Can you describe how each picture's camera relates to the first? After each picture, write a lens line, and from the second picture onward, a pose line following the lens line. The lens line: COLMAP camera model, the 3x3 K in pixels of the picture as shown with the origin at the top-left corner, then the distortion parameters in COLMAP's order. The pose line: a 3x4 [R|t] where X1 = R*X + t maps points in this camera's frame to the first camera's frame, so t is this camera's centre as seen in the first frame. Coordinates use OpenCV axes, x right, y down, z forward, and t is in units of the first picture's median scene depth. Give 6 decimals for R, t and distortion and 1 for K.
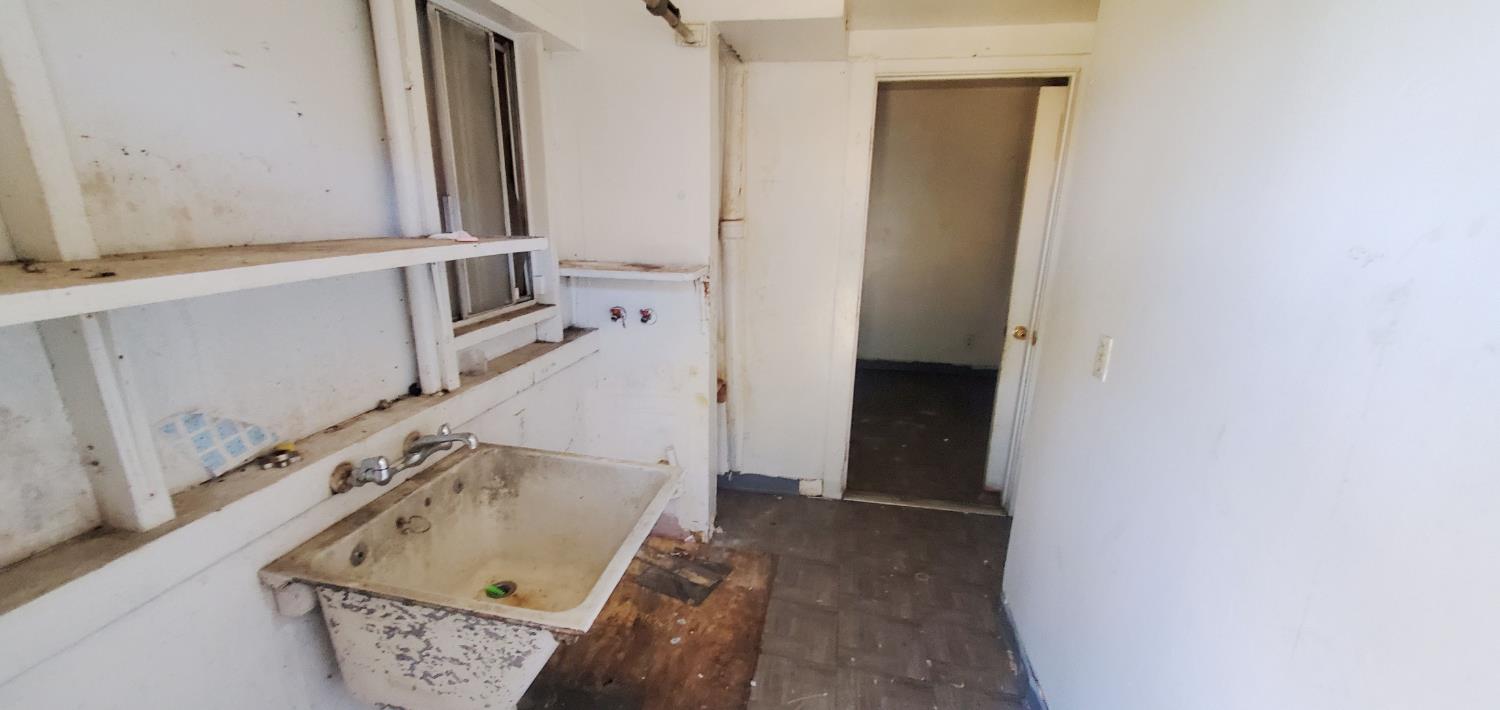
lens RADIAL K [[602.4, 0, 723.4], [0, 602.4, 368.8], [0, 0, 1]] dist [-0.001488, 0.000081]
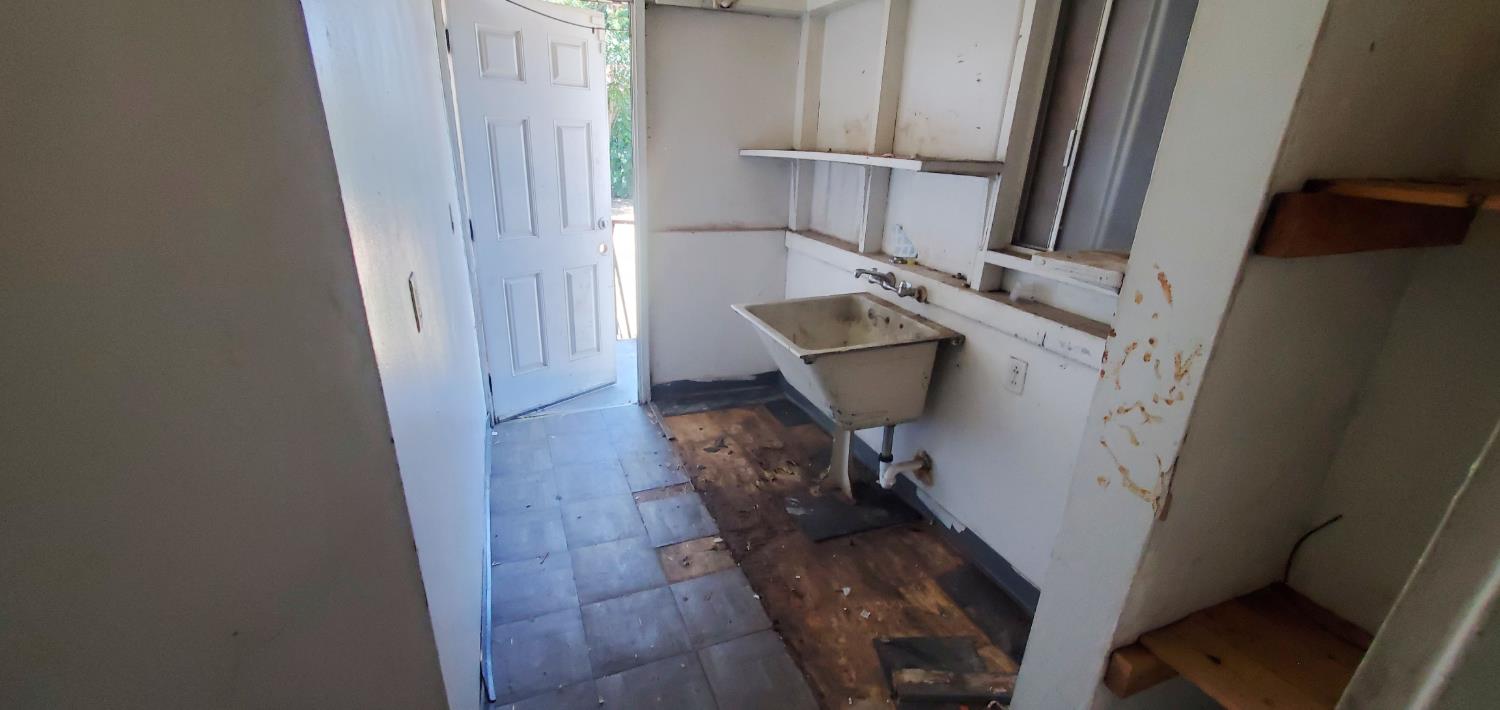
lens RADIAL K [[602.4, 0, 723.4], [0, 602.4, 368.8], [0, 0, 1]] dist [-0.001488, 0.000081]
pose [[-0.855481, 0.160824, -0.492228, 0.522819], [-0.163977, 0.817502, 0.552088, -0.357106], [0.491187, 0.553015, -0.672986, 1.376321]]
